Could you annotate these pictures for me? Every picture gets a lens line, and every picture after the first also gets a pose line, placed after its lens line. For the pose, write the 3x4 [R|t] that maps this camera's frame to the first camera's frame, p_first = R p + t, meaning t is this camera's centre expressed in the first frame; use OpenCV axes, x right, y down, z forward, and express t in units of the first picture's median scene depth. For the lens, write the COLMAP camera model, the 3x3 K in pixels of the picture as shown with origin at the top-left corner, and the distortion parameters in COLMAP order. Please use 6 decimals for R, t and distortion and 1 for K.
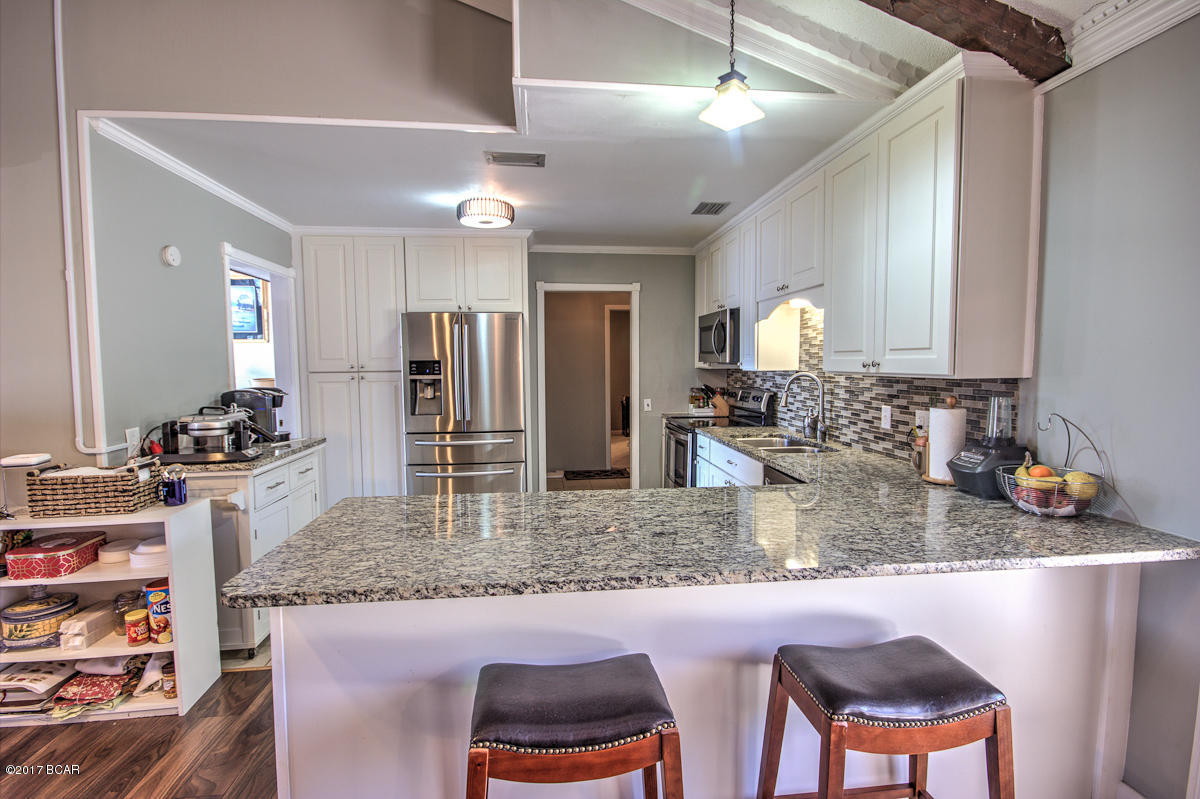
lens RADIAL K [[551.3, 0, 603.8], [0, 551.3, 397.8], [0, 0, 1]] dist [0.011798, -0.013728]
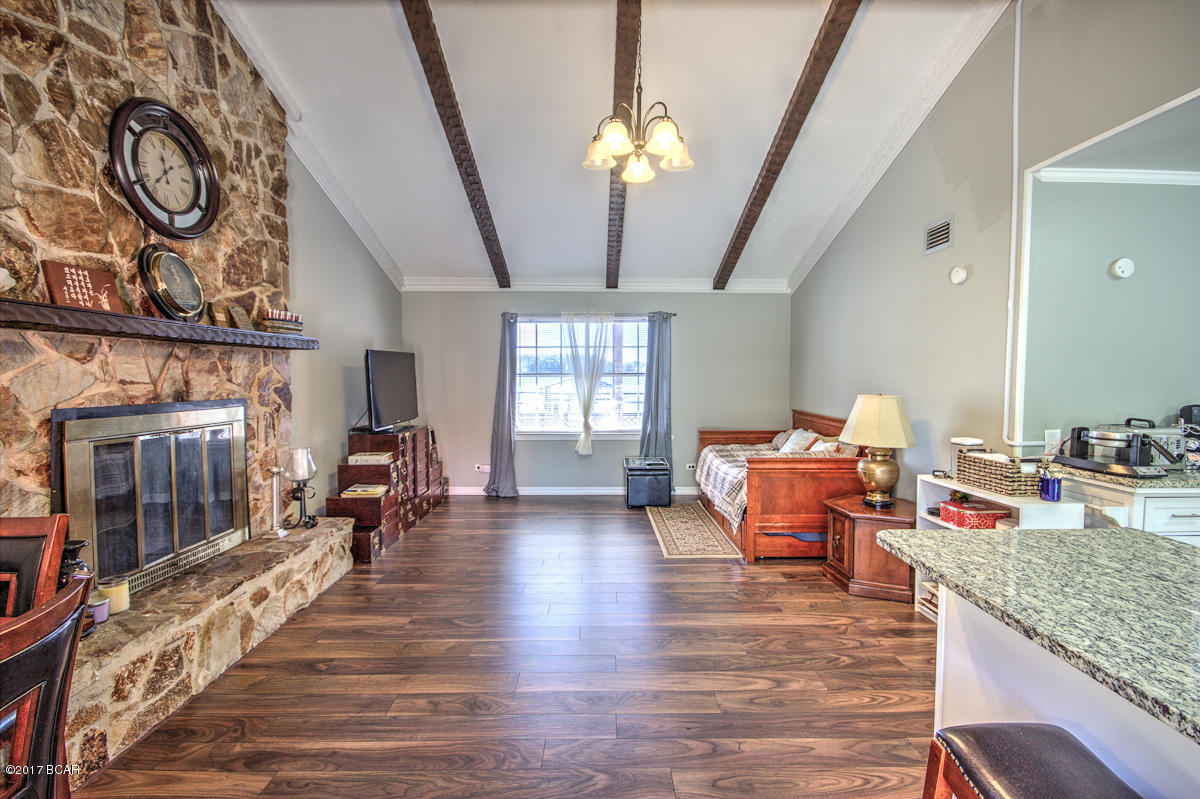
lens RADIAL K [[551.3, 0, 602.0], [0, 551.3, 397.2], [0, 0, 1]] dist [0.011798, -0.013728]
pose [[-0.106306, 0.051455, -0.993001, 0.375055], [-0.067124, 0.996011, 0.058797, -0.016373], [0.992065, 0.072905, -0.102428, 0.186983]]
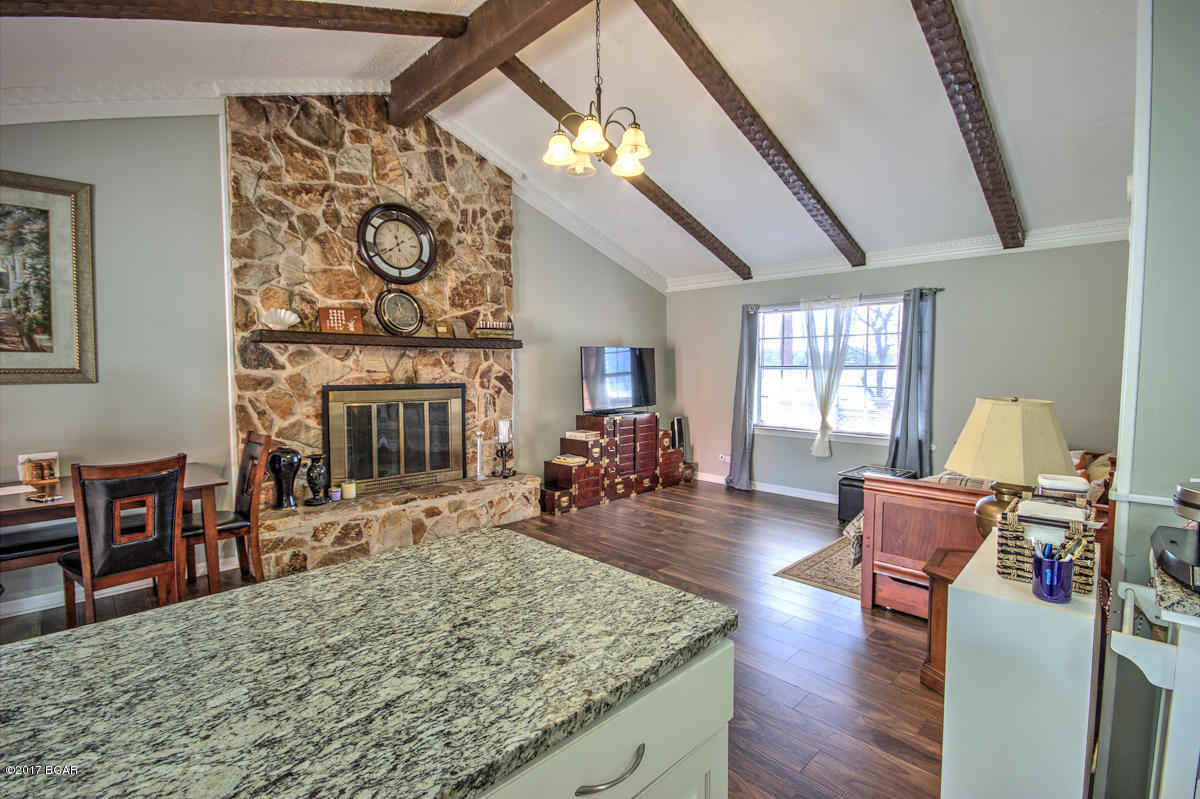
lens RADIAL K [[551.3, 0, 603.9], [0, 551.3, 396.3], [0, 0, 1]] dist [0.011798, -0.013728]
pose [[-0.787697, 0.043062, -0.614556, -0.025761], [-0.034214, 0.992957, 0.113431, -0.070884], [0.615112, 0.110375, -0.780676, 1.041160]]
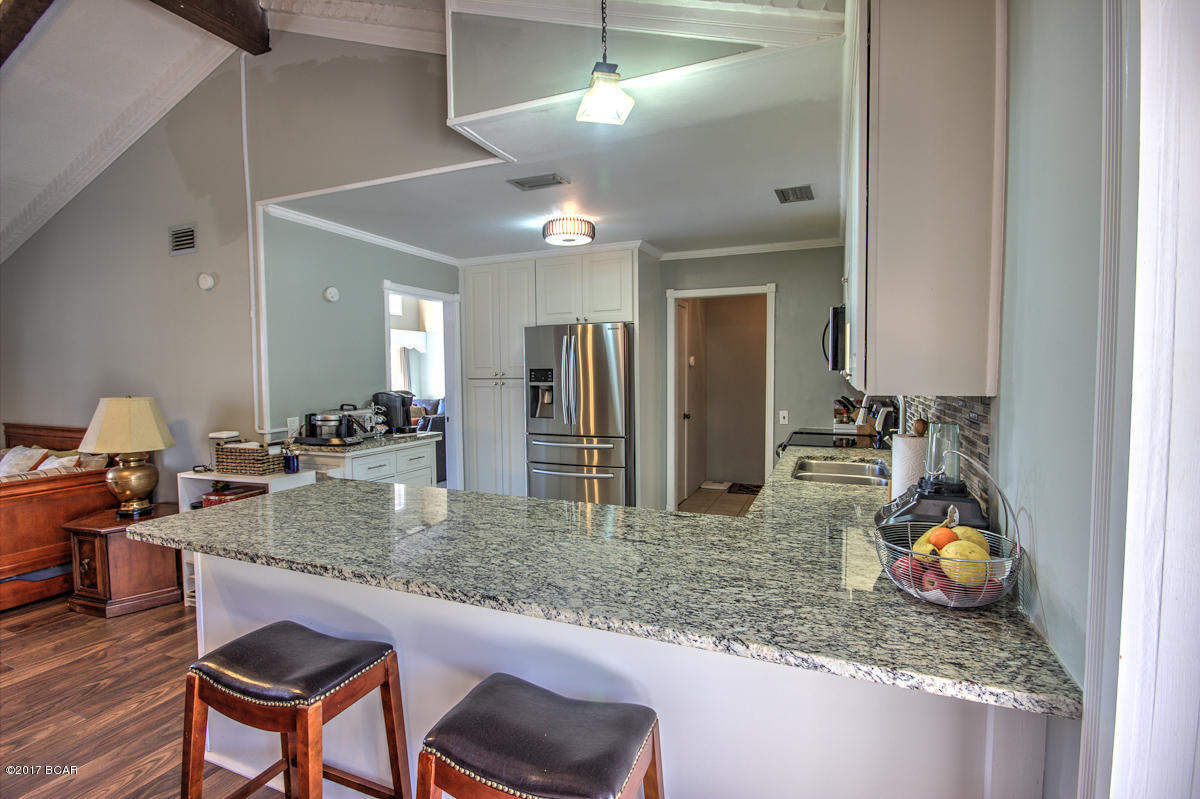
lens RADIAL K [[551.3, 0, 603.3], [0, 551.3, 397.4], [0, 0, 1]] dist [0.011798, -0.013728]
pose [[0.872034, 0.023696, -0.488870, 0.539642], [-0.029865, 0.999542, -0.004824, -0.013876], [0.488532, 0.018807, 0.872343, 0.146258]]
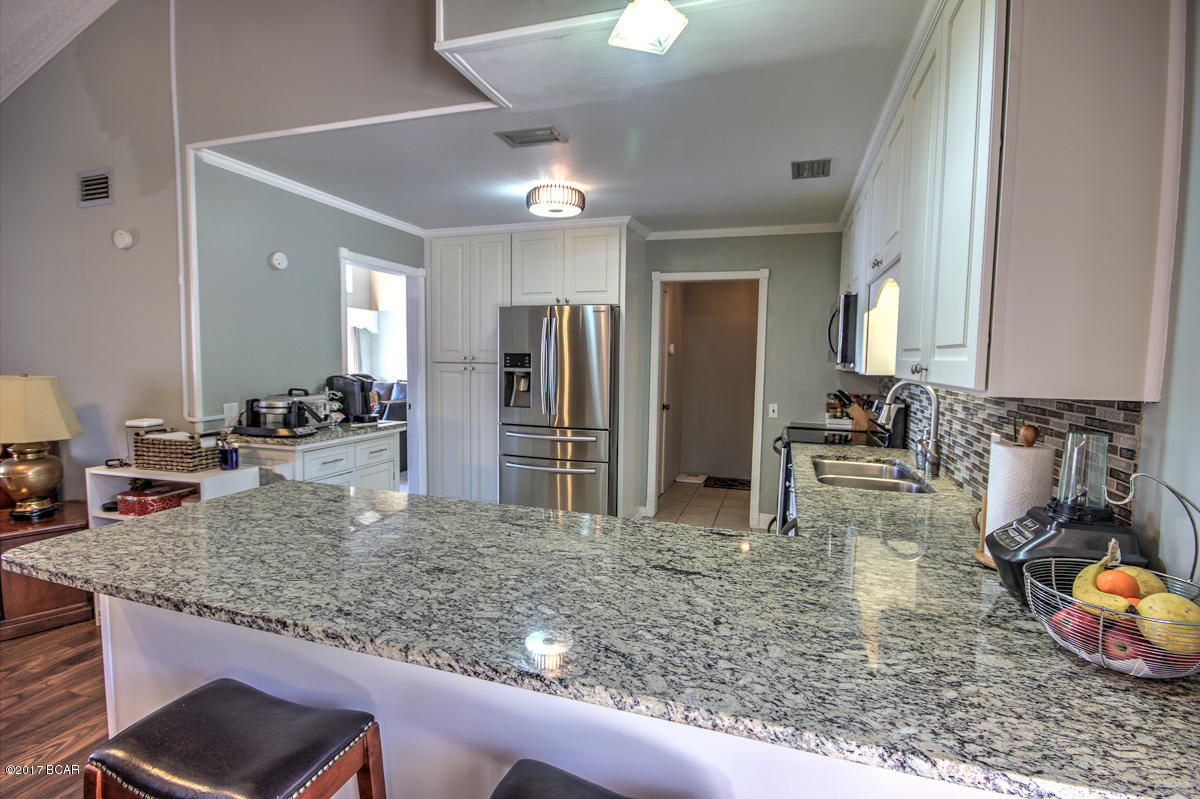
lens RADIAL K [[551.3, 0, 603.6], [0, 551.3, 397.8], [0, 0, 1]] dist [0.011798, -0.013728]
pose [[0.909693, 0.051925, -0.412022, 0.395409], [-0.049507, 0.998637, 0.016549, -0.017600], [0.412320, 0.005344, 0.911023, 0.227788]]
